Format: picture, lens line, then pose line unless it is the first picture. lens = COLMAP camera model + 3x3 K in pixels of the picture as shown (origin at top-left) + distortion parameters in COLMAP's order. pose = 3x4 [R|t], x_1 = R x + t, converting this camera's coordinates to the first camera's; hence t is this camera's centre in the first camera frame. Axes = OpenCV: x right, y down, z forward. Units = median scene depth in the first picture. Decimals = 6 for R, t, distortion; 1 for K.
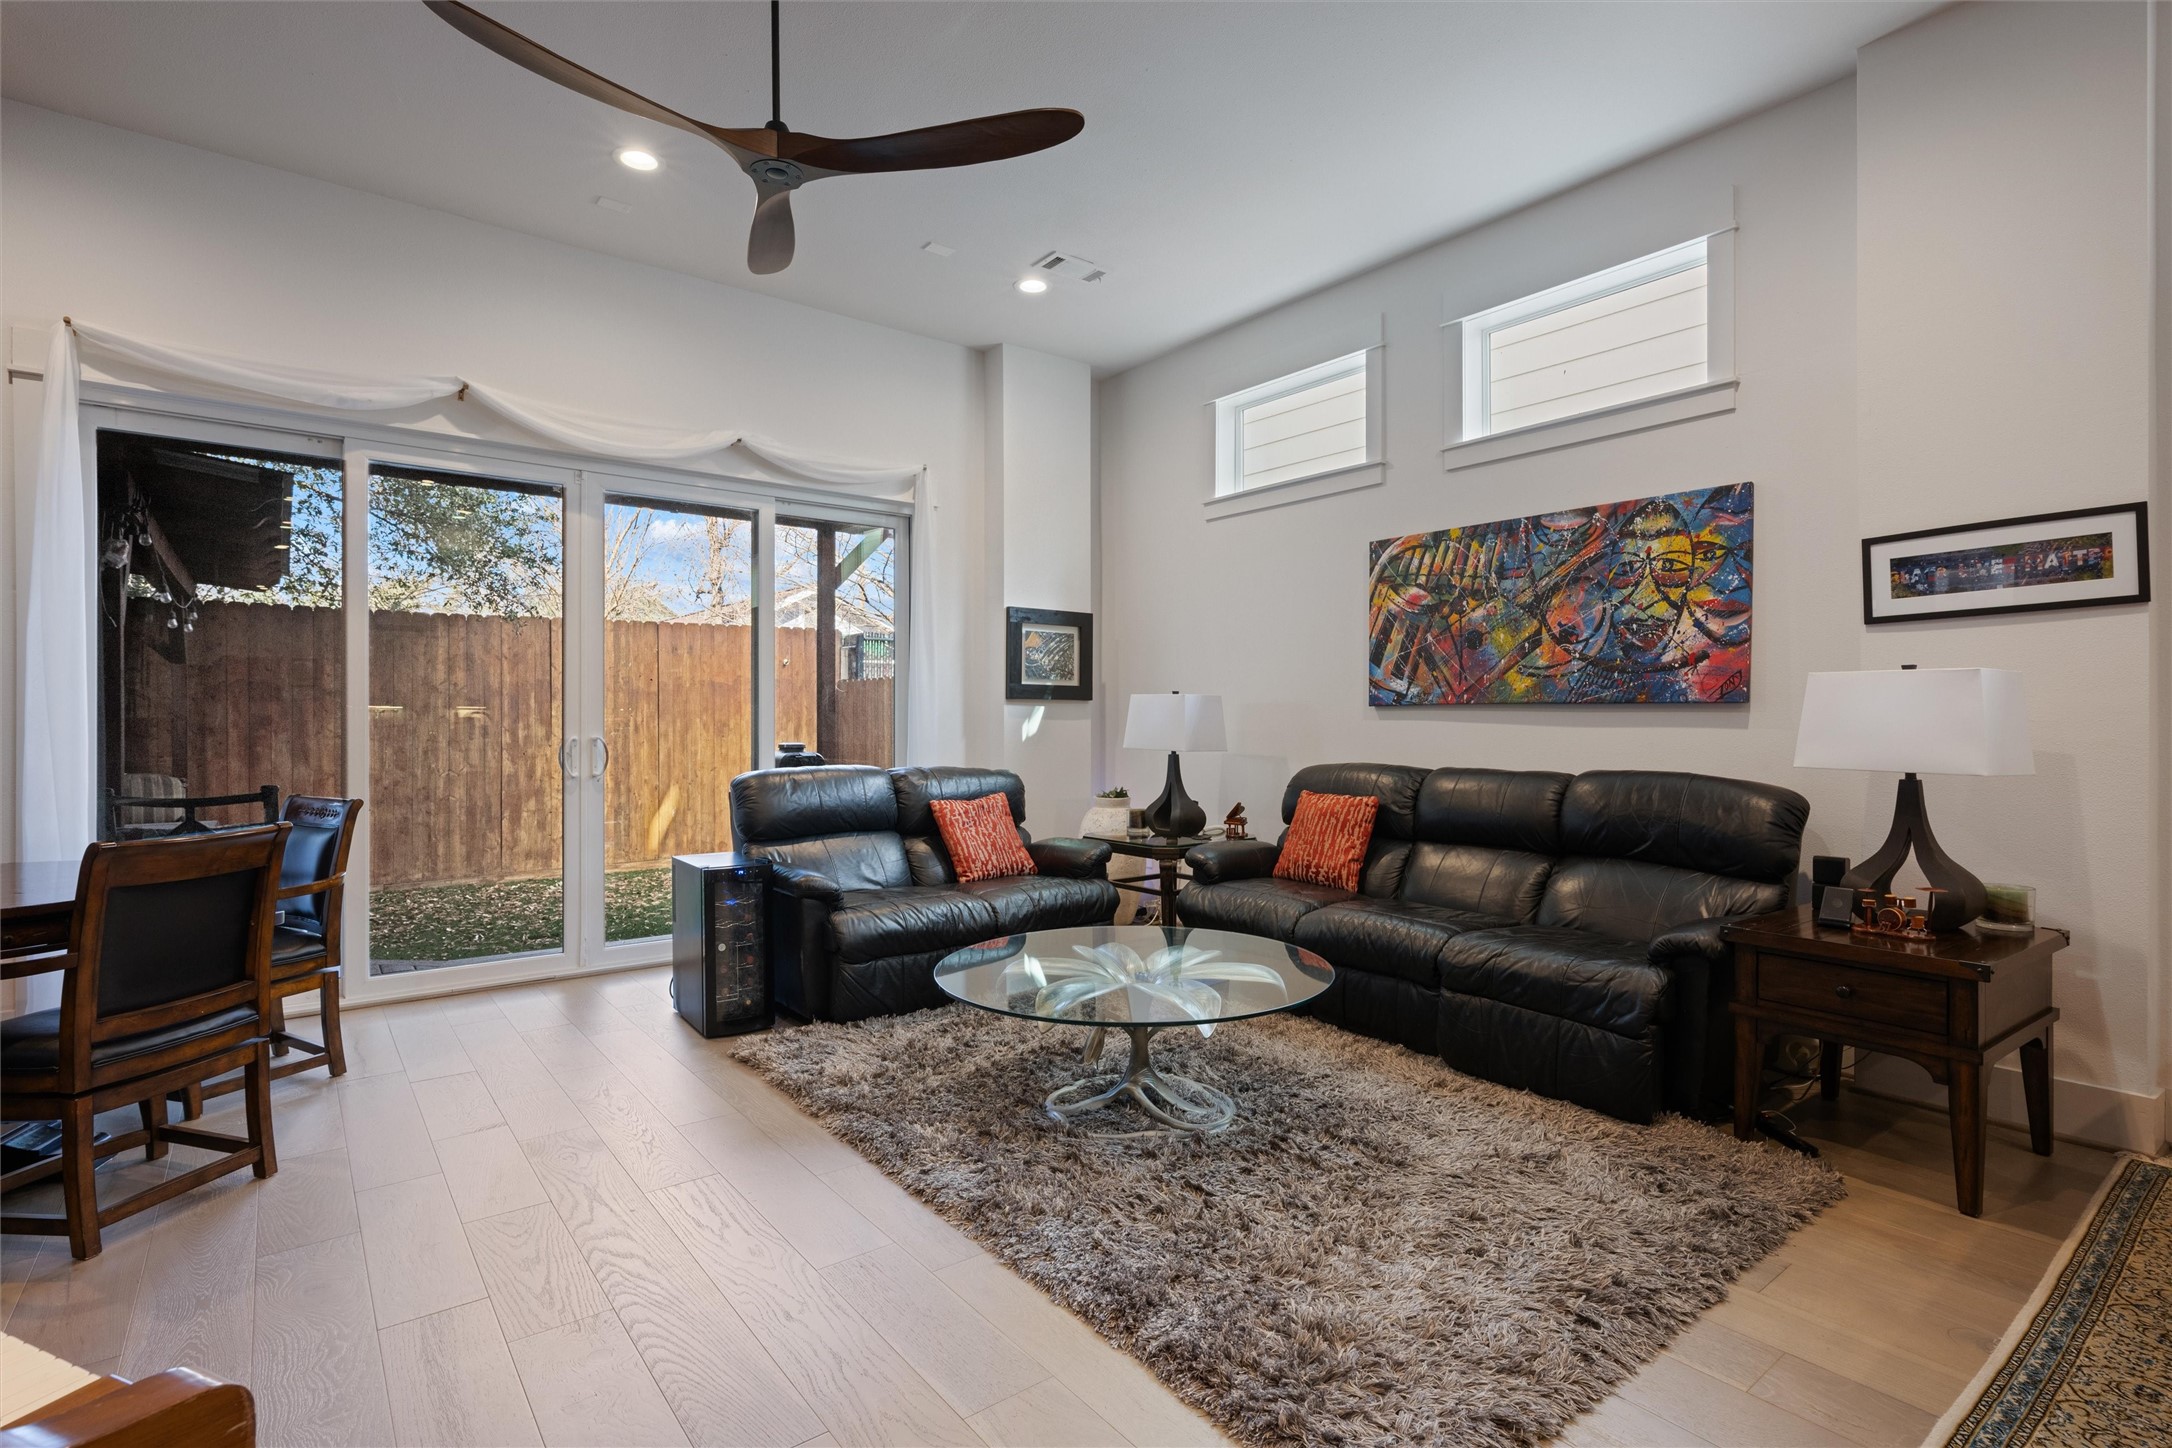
lens RADIAL K [[1037.9, 0, 1082.3], [0, 1037.9, 717.7], [0, 0, 1]] dist [-0.002768, 0.003952]
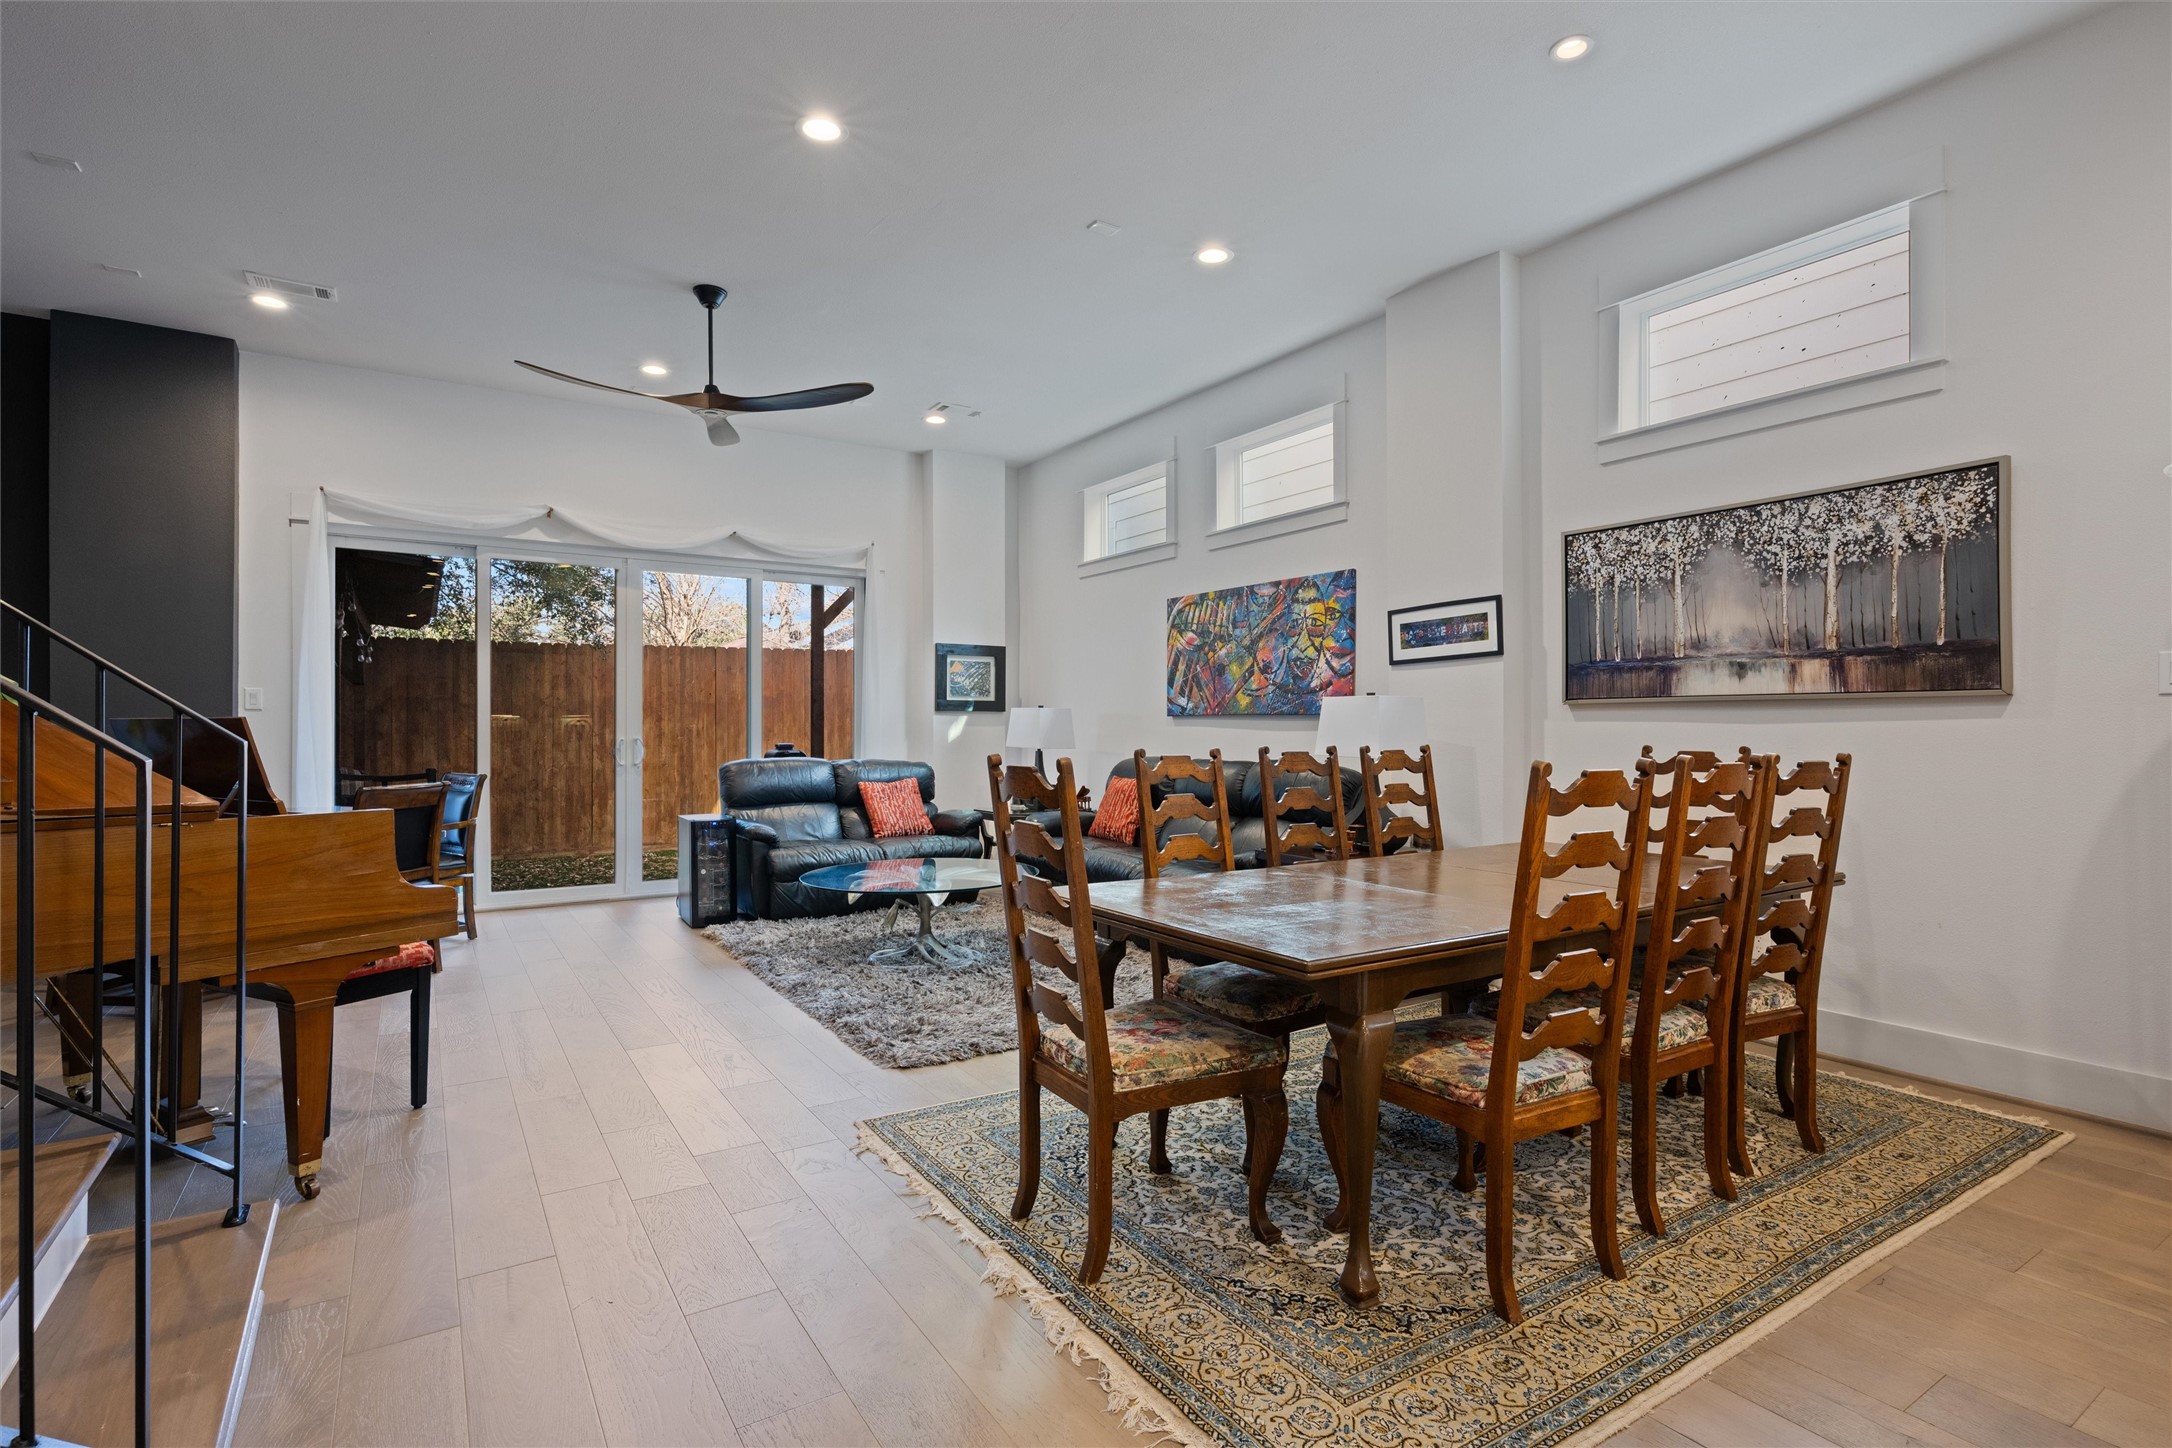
lens RADIAL K [[1037.9, 0, 1080.6], [0, 1037.9, 716.0], [0, 0, 1]] dist [-0.002768, 0.003952]
pose [[0.996009, -0.001954, -0.089234, 0.303466], [0.001262, 0.999969, -0.007800, -0.000776], [0.089247, 0.007656, 0.995980, -0.430807]]
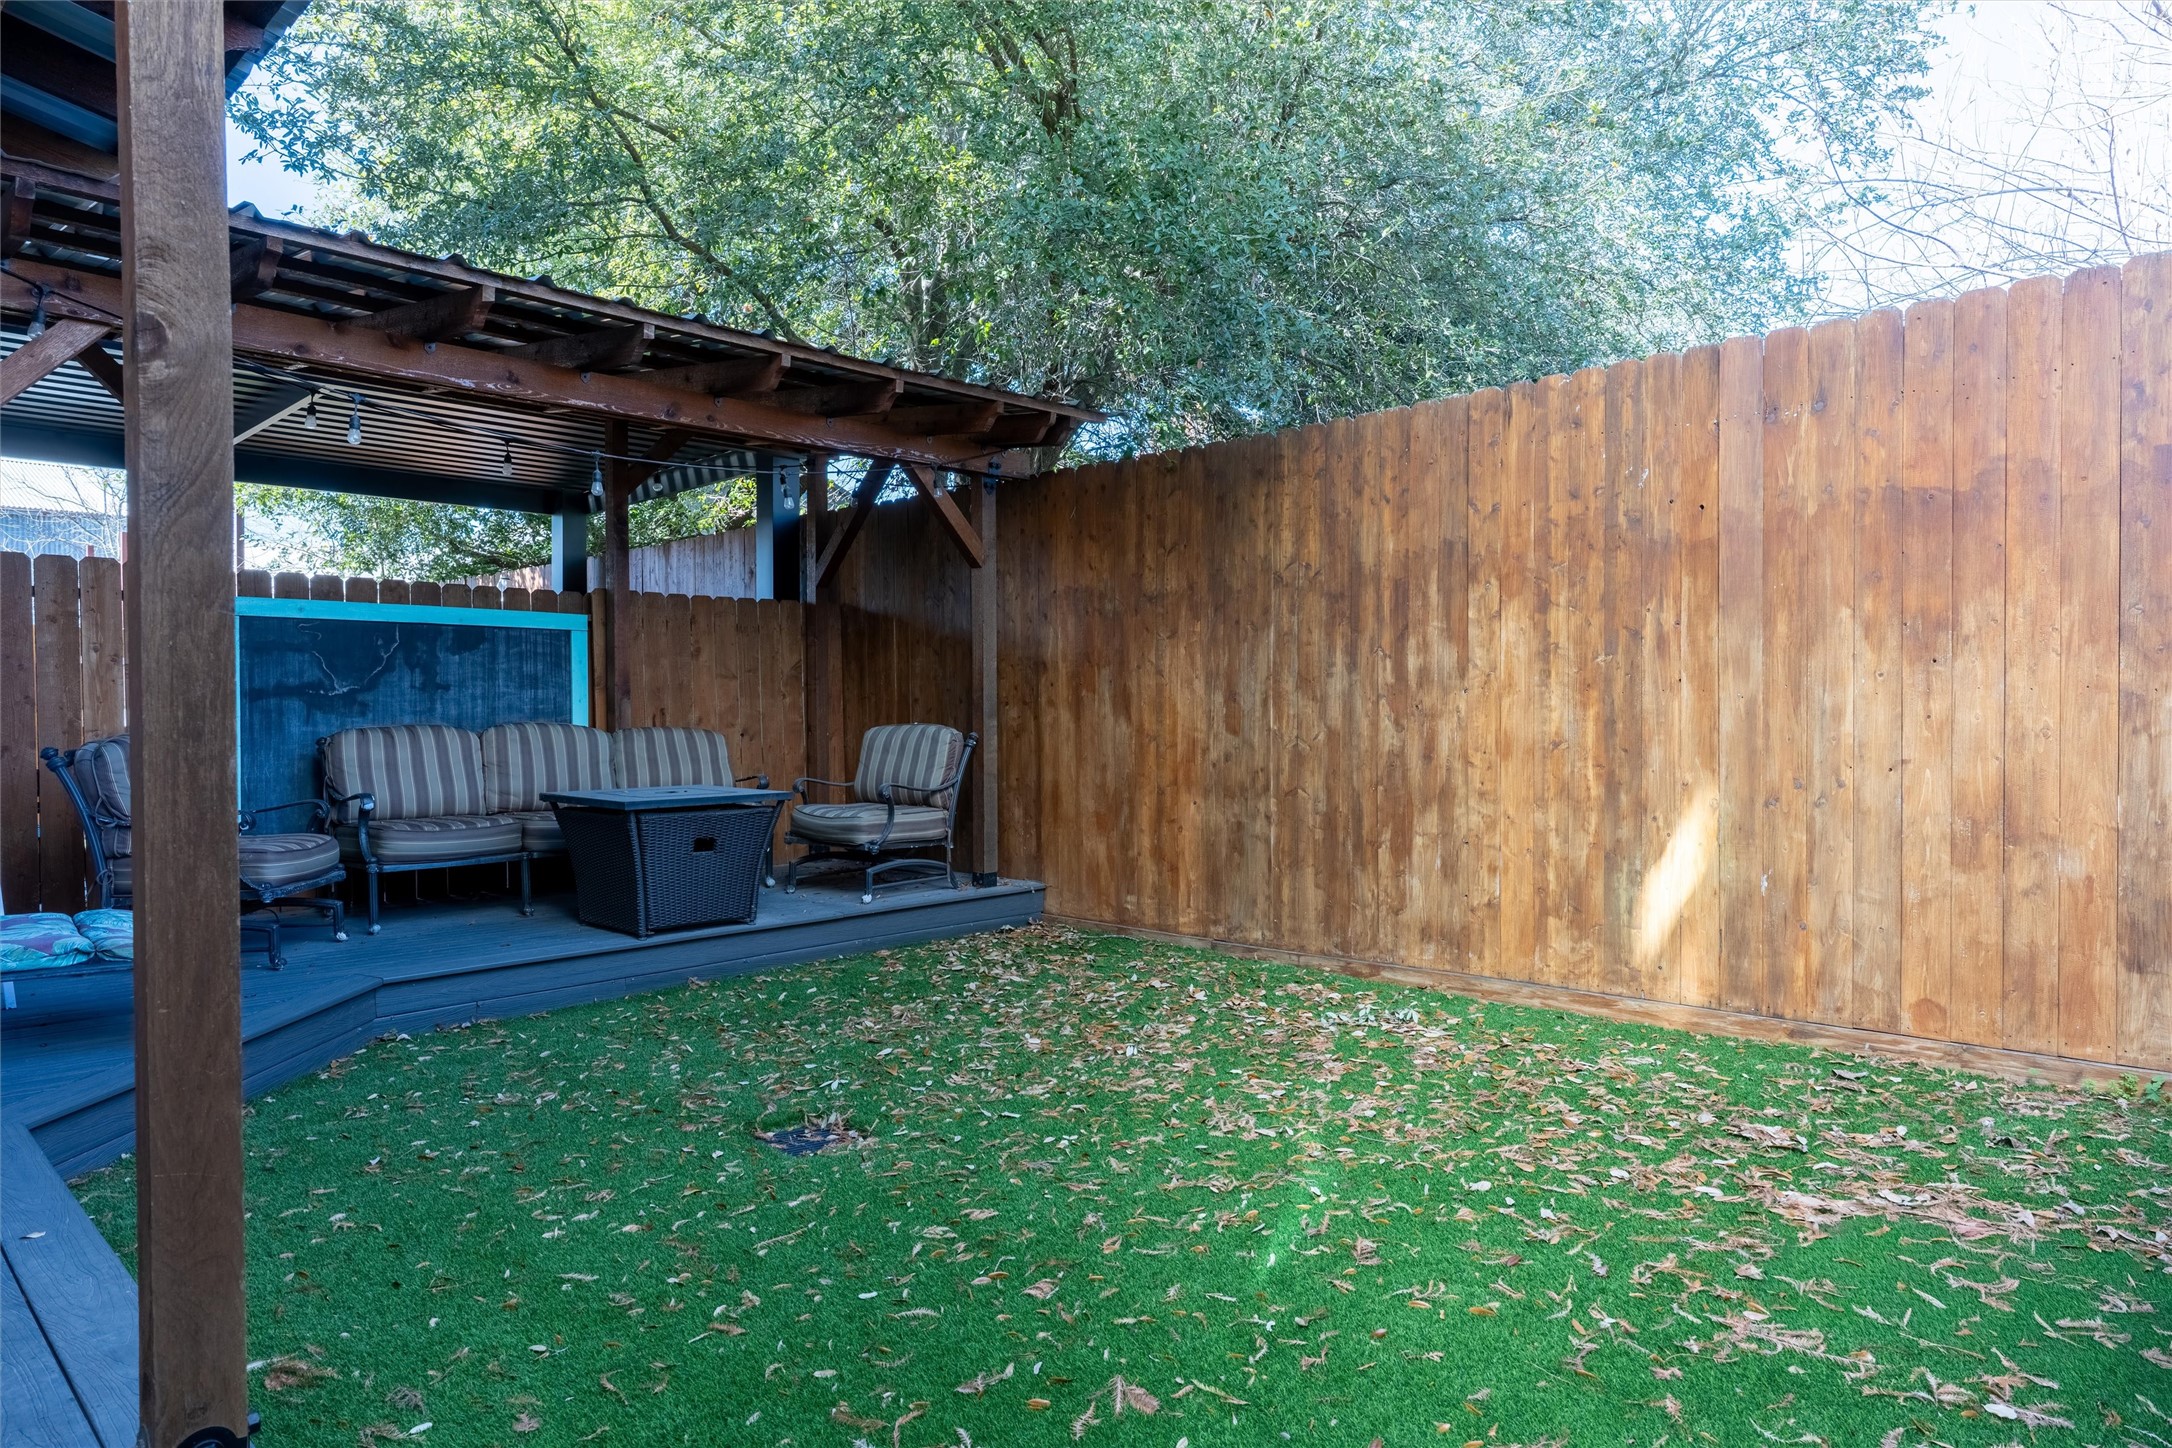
lens RADIAL K [[1322.2, 0, 1089.2], [0, 1322.2, 720.6], [0, 0, 1]] dist [0.007284, 0.001440]
pose [[0.133904, 0.007998, -0.990962, 0.029272], [0.004534, 0.999952, 0.008683, 0.074215], [0.990984, -0.005655, 0.133861, 1.657699]]
